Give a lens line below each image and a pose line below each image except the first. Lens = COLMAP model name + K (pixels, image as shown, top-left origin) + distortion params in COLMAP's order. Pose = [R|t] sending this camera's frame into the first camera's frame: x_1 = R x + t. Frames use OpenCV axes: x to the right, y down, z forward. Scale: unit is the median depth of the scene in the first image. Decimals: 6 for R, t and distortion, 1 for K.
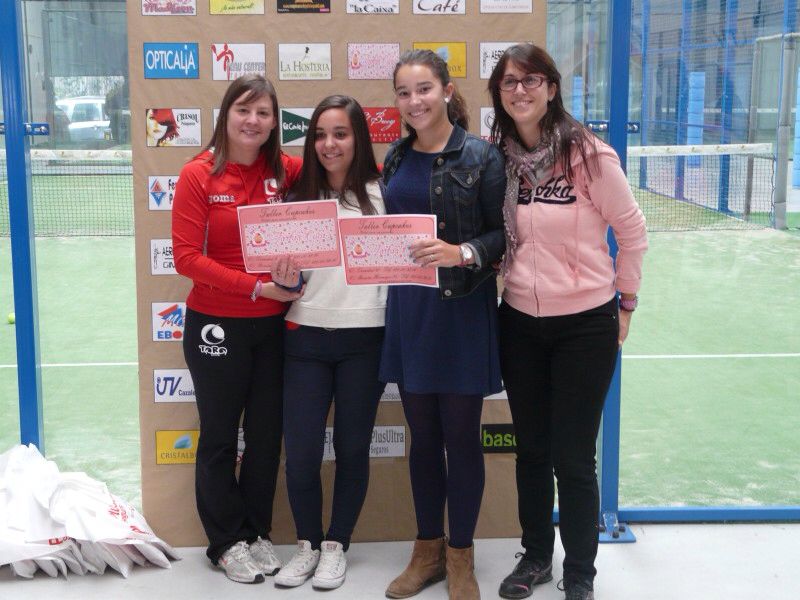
lens RADIAL K [[1429.9, 0, 399.8], [0, 1429.9, 306.5], [0, 0, 1]] dist [0.156510, 0.000000]
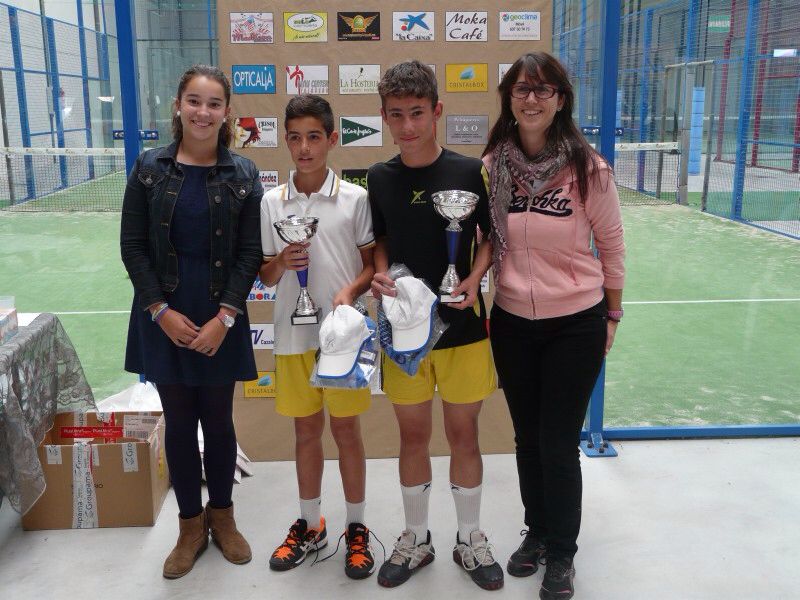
lens RADIAL K [[1002.5, 0, 398.5], [0, 1002.5, 303.8], [0, 0, 1]] dist [0.028465, 0.000000]
pose [[0.999997, -0.002369, 0.001053, -0.032891], [0.002316, 0.998867, 0.047533, -0.015843], [-0.001165, -0.047531, 0.998869, 0.112149]]
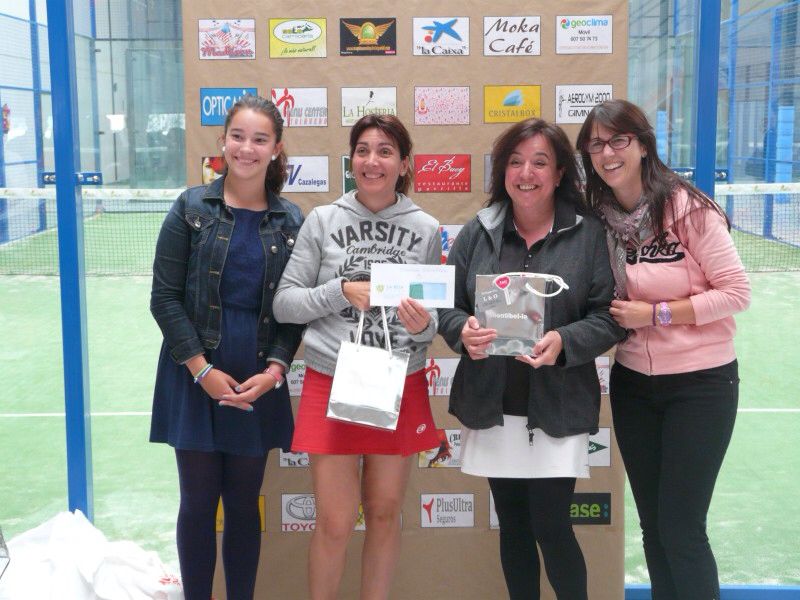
lens RADIAL K [[1429.9, 0, 398.7], [0, 1429.9, 308.3], [0, 0, 1]] dist [0.156510, 0.000000]
pose [[0.998357, 0.004697, -0.057116, 0.007851], [-0.005959, 0.999742, -0.021941, -0.017002], [0.056998, 0.022245, 0.998126, 0.061967]]
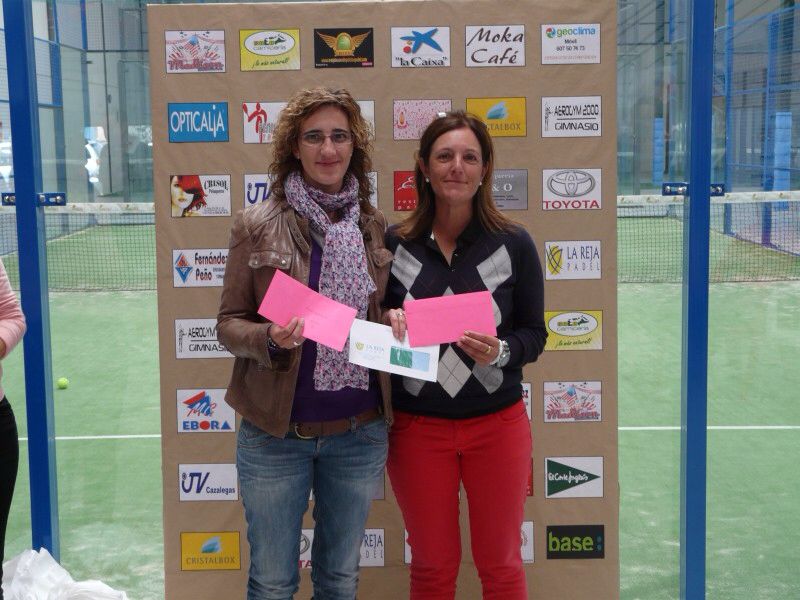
lens RADIAL K [[1429.9, 0, 399.8], [0, 1429.9, 304.8], [0, 0, 1]] dist [0.156510, 0.000000]
pose [[0.998403, -0.004500, -0.056319, 0.017527], [0.002813, 0.999546, -0.030004, -0.028113], [0.056428, 0.029798, 0.997962, 0.108654]]
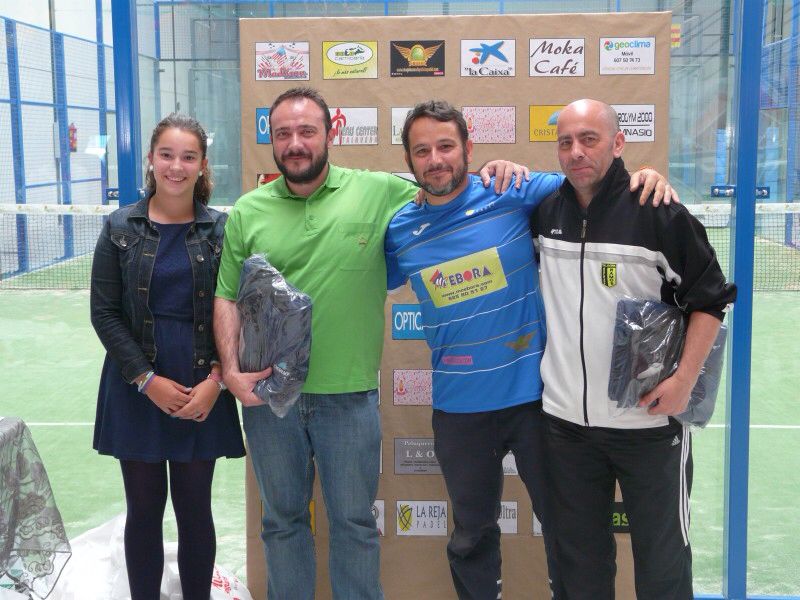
lens RADIAL K [[1429.9, 0, 396.0], [0, 1429.9, 303.3], [0, 0, 1]] dist [0.156510, 0.000000]
pose [[0.994964, 0.010312, -0.099706, 0.017637], [-0.014109, 0.999199, -0.037456, -0.012302], [0.099240, 0.038674, 0.994312, 0.031043]]
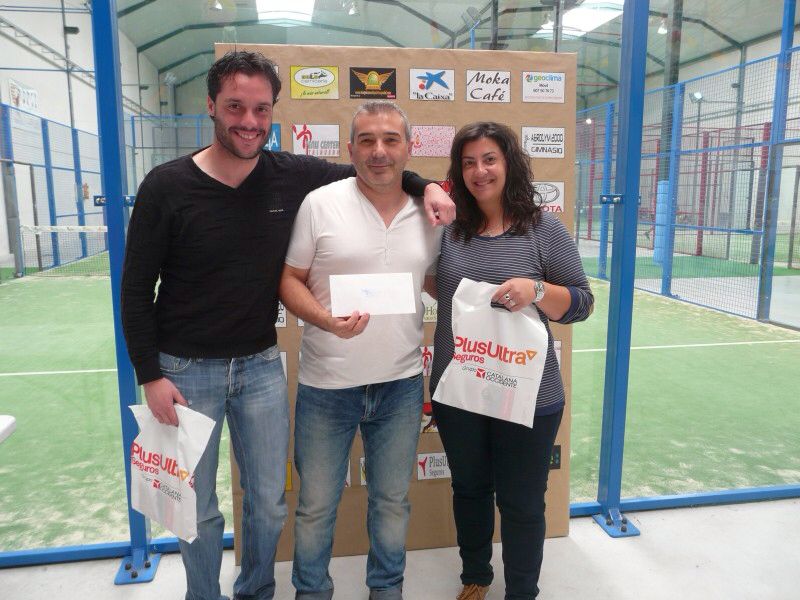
lens RADIAL K [[685.0, 0, 403.6], [0, 685.0, 302.5], [0, 0, 1]] dist [-0.047864, 0.019421]
pose [[0.993911, -0.014836, 0.109182, -0.102076], [0.014537, 0.999888, 0.003532, -0.042765], [-0.109223, -0.001924, 0.994015, 0.449821]]
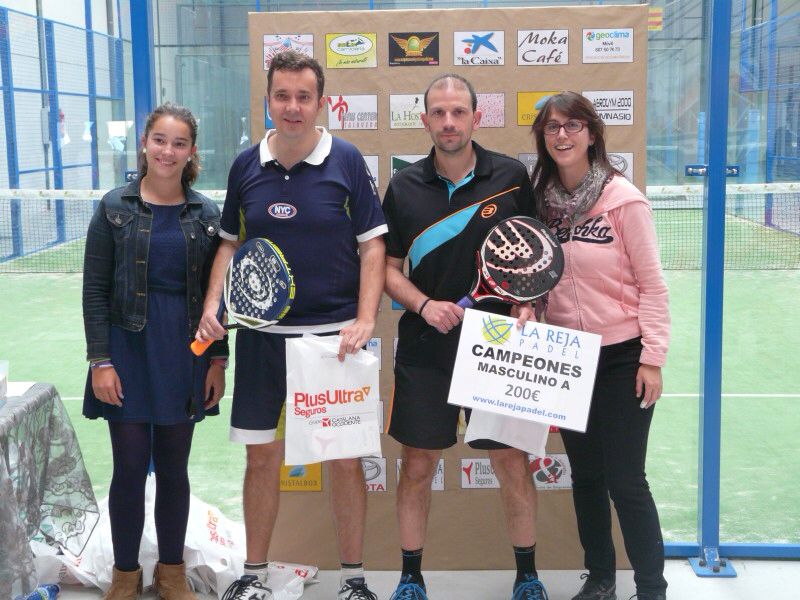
lens RADIAL K [[1429.9, 0, 395.2], [0, 1429.9, 301.9], [0, 0, 1]] dist [0.156510, 0.000000]
pose [[0.996053, 0.004043, -0.088668, 0.013781], [-0.006509, 0.999600, -0.027538, -0.001044], [0.088521, 0.028006, 0.995680, -0.046764]]
